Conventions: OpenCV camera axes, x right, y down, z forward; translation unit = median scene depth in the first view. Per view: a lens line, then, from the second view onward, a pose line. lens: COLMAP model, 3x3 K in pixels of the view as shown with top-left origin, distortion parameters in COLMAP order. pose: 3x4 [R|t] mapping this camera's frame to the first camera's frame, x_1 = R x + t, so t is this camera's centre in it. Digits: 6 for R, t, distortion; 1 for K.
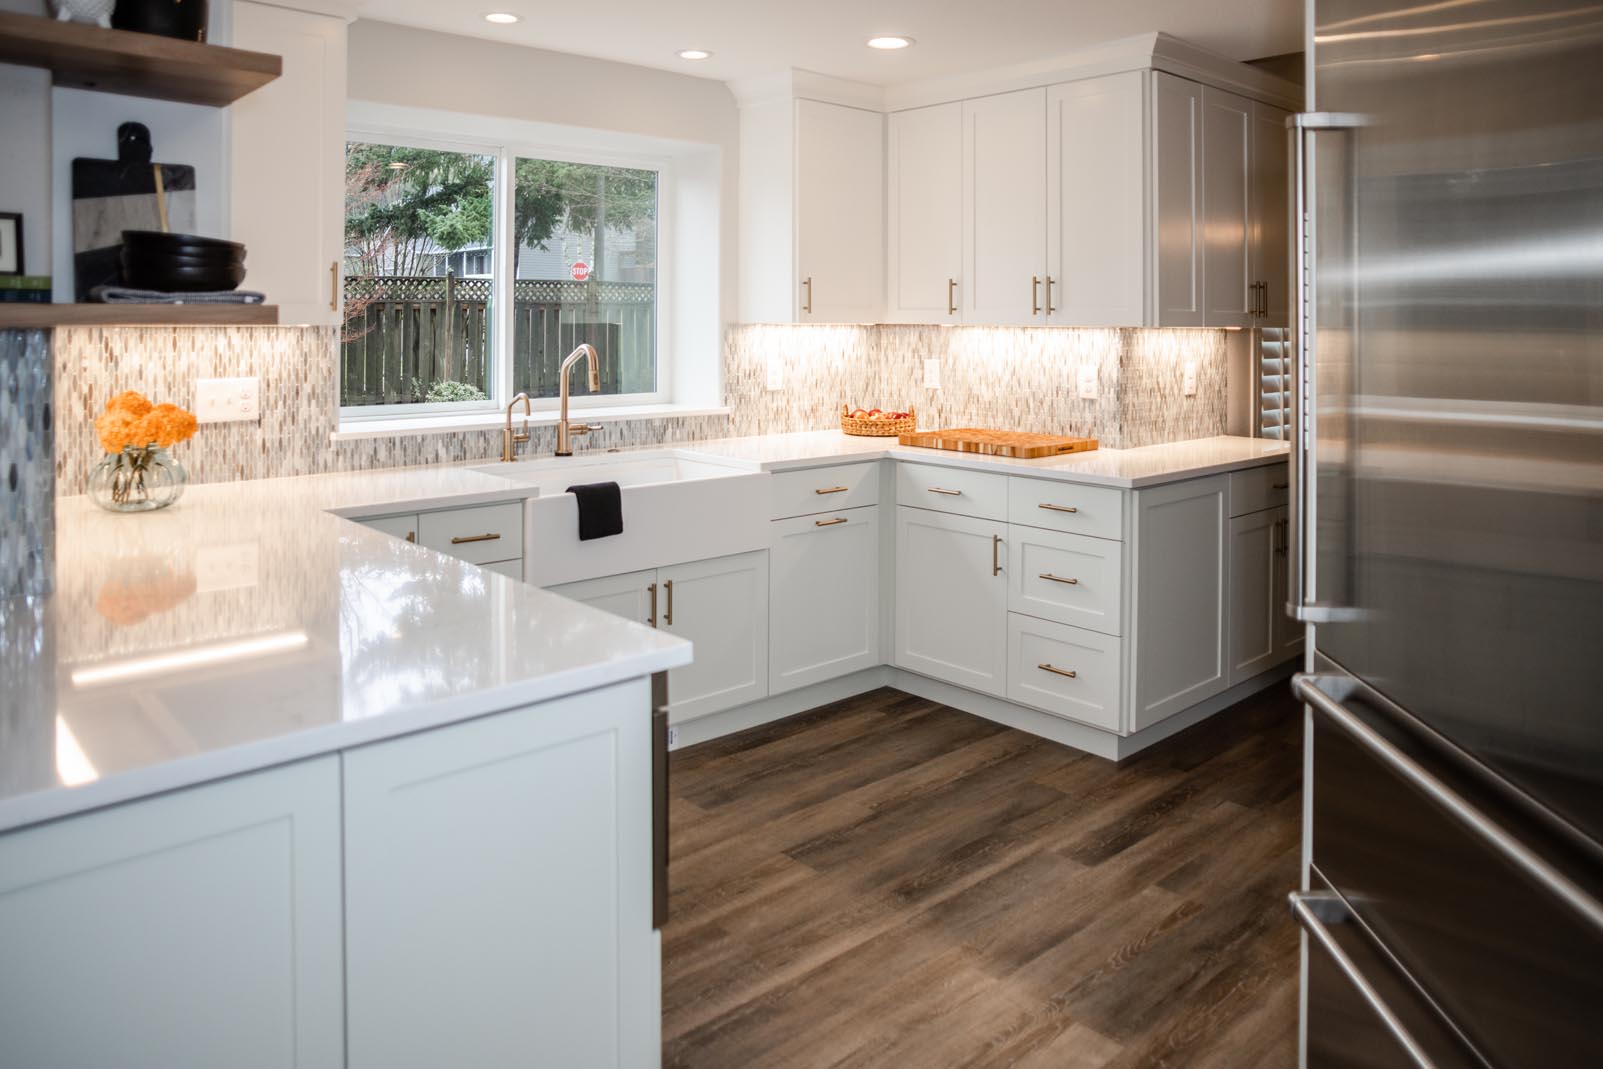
lens RADIAL K [[1149.8, 0, 812.4], [0, 1149.8, 321.9], [0, 0, 1]] dist [-0.007461, -0.003808]
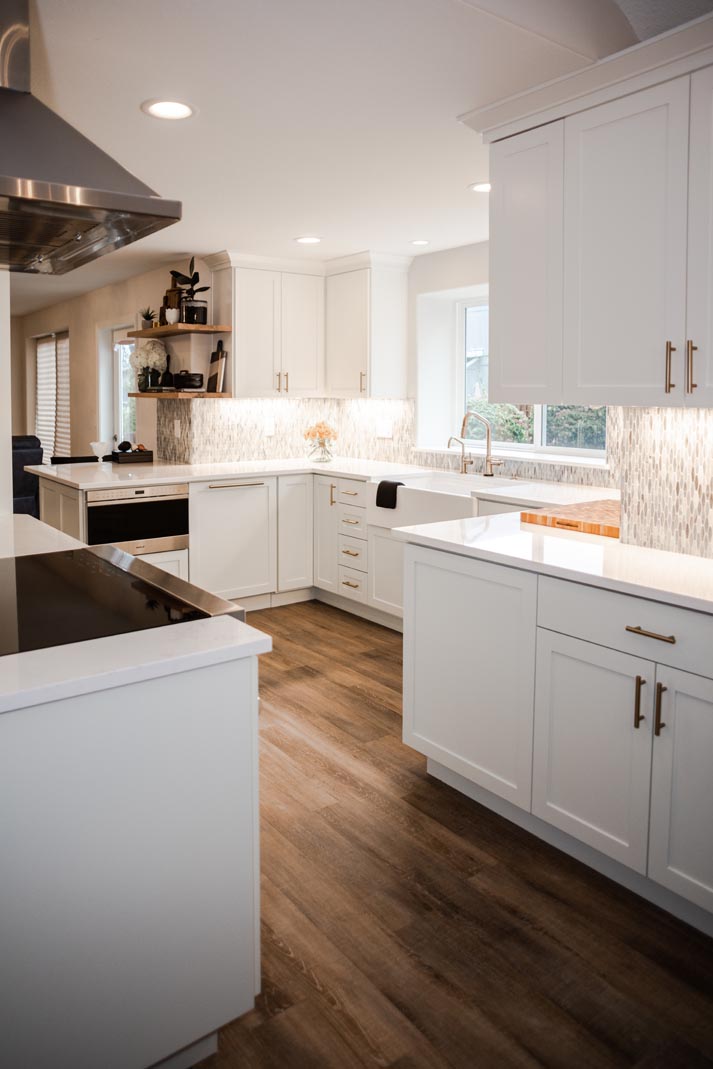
lens RADIAL K [[761.7, 0, 352.9], [0, 761.7, 426.9], [0, 0, 1]] dist [-0.080153, 0.002662]
pose [[-0.119828, 0.035639, -0.992155, 0.855820], [-0.005901, 0.999312, 0.036609, 0.000795], [0.992777, 0.010242, -0.119535, 0.845866]]
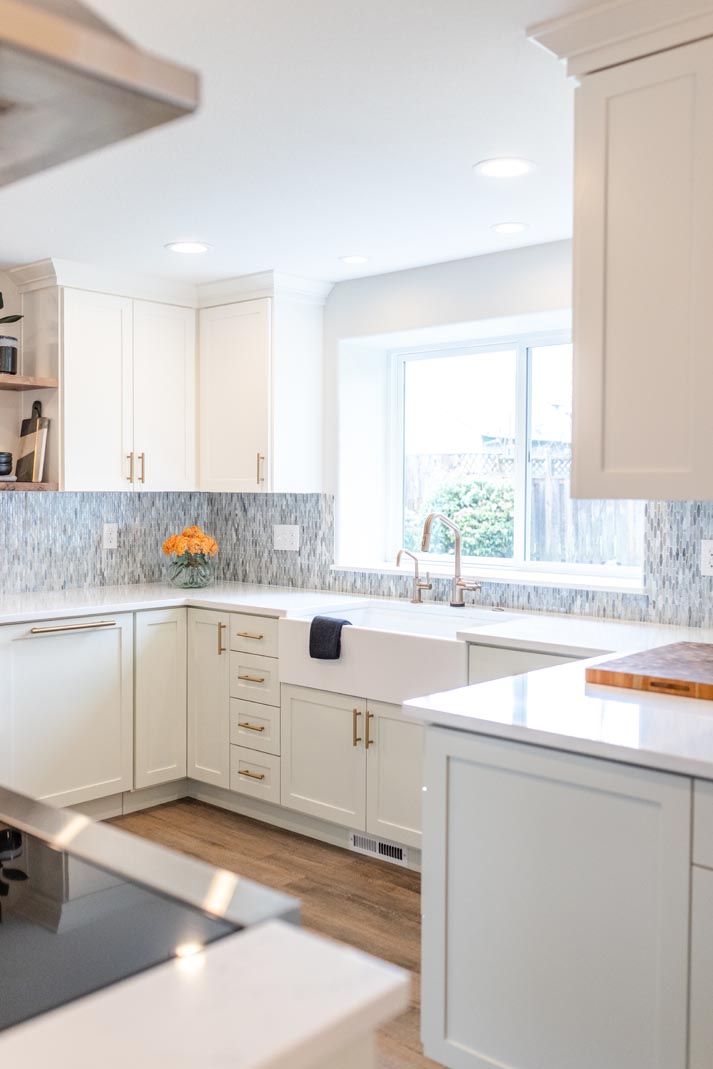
lens RADIAL K [[1020.1, 0, 349.6], [0, 1020.1, 524.5], [0, 0, 1]] dist [-0.002555, -0.003803]
pose [[0.070585, 0.028441, -0.997100, 0.744168], [-0.007994, 0.999577, 0.027945, 0.003253], [0.997474, 0.005998, 0.070783, 0.738004]]
